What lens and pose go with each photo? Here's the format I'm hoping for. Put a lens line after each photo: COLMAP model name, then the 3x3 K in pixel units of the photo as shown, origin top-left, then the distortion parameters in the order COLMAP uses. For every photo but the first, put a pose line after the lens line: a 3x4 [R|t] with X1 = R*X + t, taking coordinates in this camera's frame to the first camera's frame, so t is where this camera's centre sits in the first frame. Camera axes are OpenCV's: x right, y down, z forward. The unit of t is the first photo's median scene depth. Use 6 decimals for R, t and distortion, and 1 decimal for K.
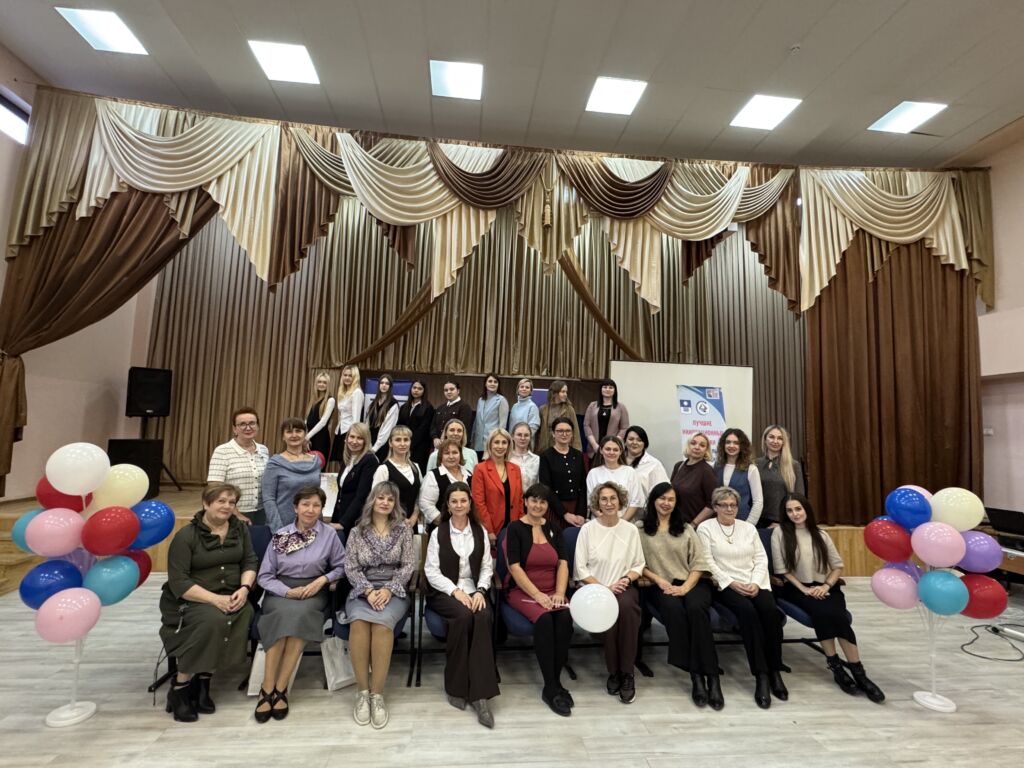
lens RADIAL K [[505.1, 0, 510.3], [0, 505.1, 379.4], [0, 0, 1]] dist [0.026423, 0.002999]
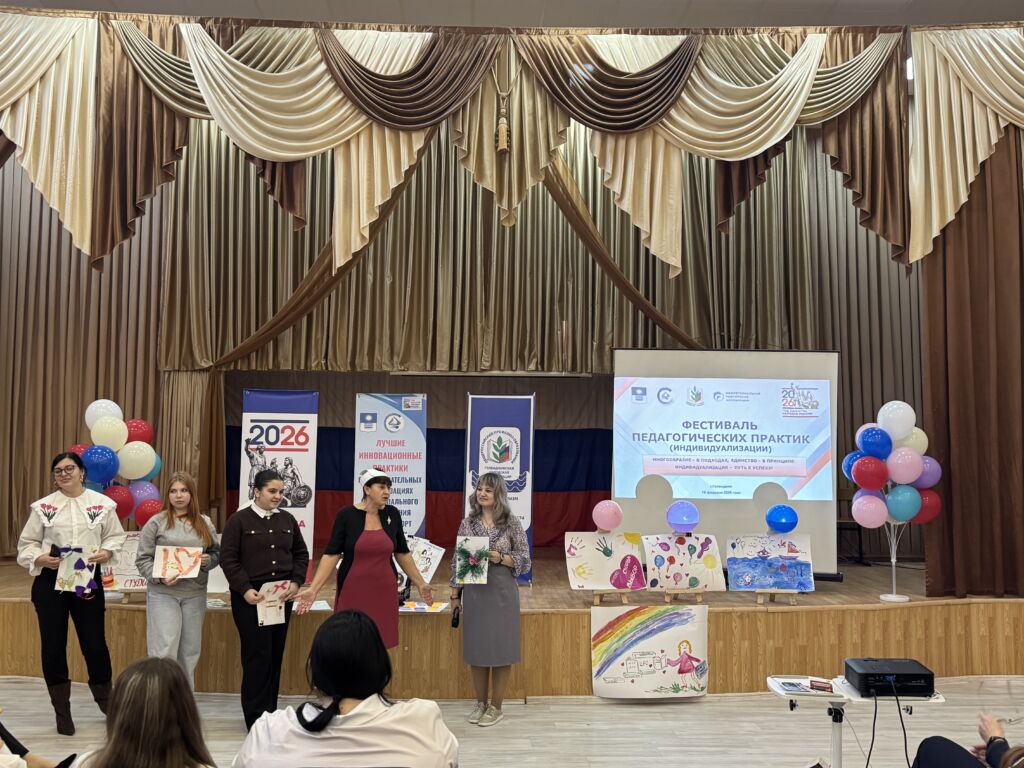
lens RADIAL K [[1016.8, 0, 510.1], [0, 1016.8, 388.6], [0, 0, 1]] dist [0.120067, 0.000000]
pose [[0.997448, -0.029892, -0.064832, 0.156662], [0.032009, 0.998979, 0.031874, -0.034896], [0.063813, -0.033868, 0.997387, -0.332068]]
